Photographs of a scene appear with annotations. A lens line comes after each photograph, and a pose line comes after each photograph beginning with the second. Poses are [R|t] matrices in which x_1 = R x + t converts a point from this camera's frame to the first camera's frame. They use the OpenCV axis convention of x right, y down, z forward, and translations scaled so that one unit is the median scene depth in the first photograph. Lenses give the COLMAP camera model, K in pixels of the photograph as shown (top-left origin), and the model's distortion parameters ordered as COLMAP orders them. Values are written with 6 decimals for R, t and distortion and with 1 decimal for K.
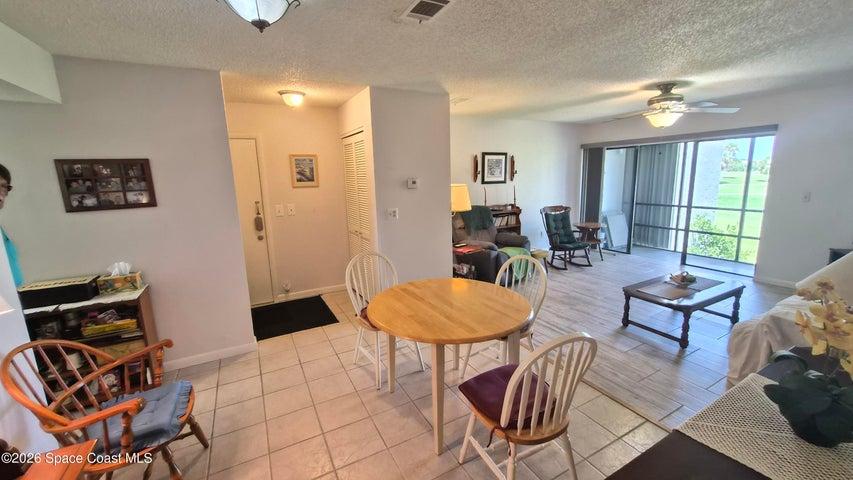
lens RADIAL K [[339.8, 0, 424.8], [0, 339.8, 235.7], [0, 0, 1]] dist [0.003345, 0.000778]
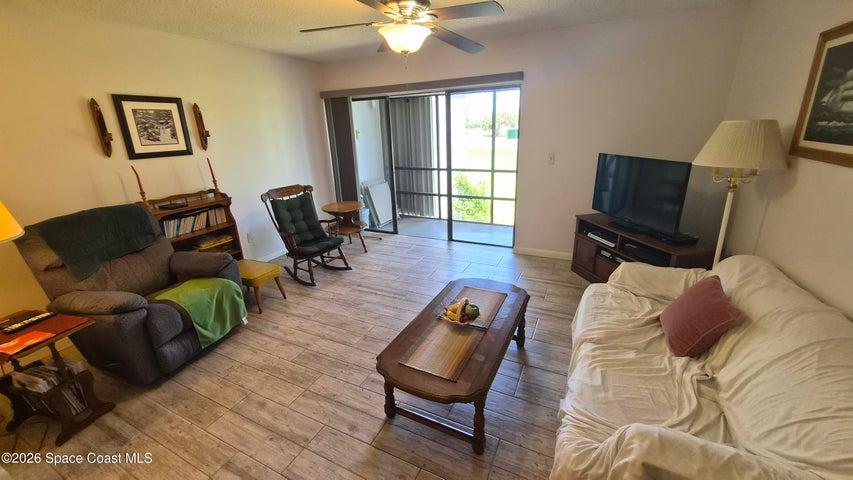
lens RADIAL K [[339.8, 0, 423.1], [0, 339.8, 231.5], [0, 0, 1]] dist [0.003345, 0.000778]
pose [[0.822098, -0.174313, 0.542005, 0.227387], [0.115063, 0.983202, 0.141681, -0.064419], [-0.557597, -0.054111, 0.828346, 0.311074]]
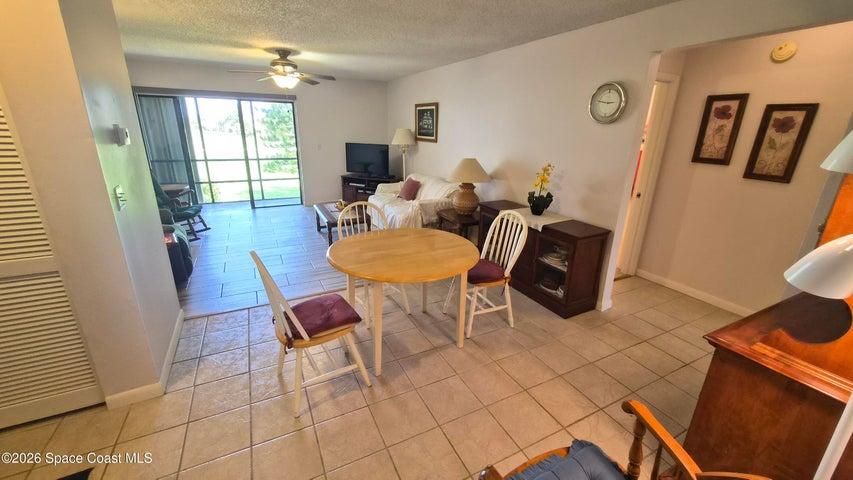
lens RADIAL K [[339.8, 0, 424.7], [0, 339.8, 236.3], [0, 0, 1]] dist [0.003345, 0.000778]
pose [[0.022321, -0.277126, 0.960574, -0.370607], [0.155947, 0.950018, 0.270456, -0.048218], [-0.987513, 0.143762, 0.064422, 0.335076]]
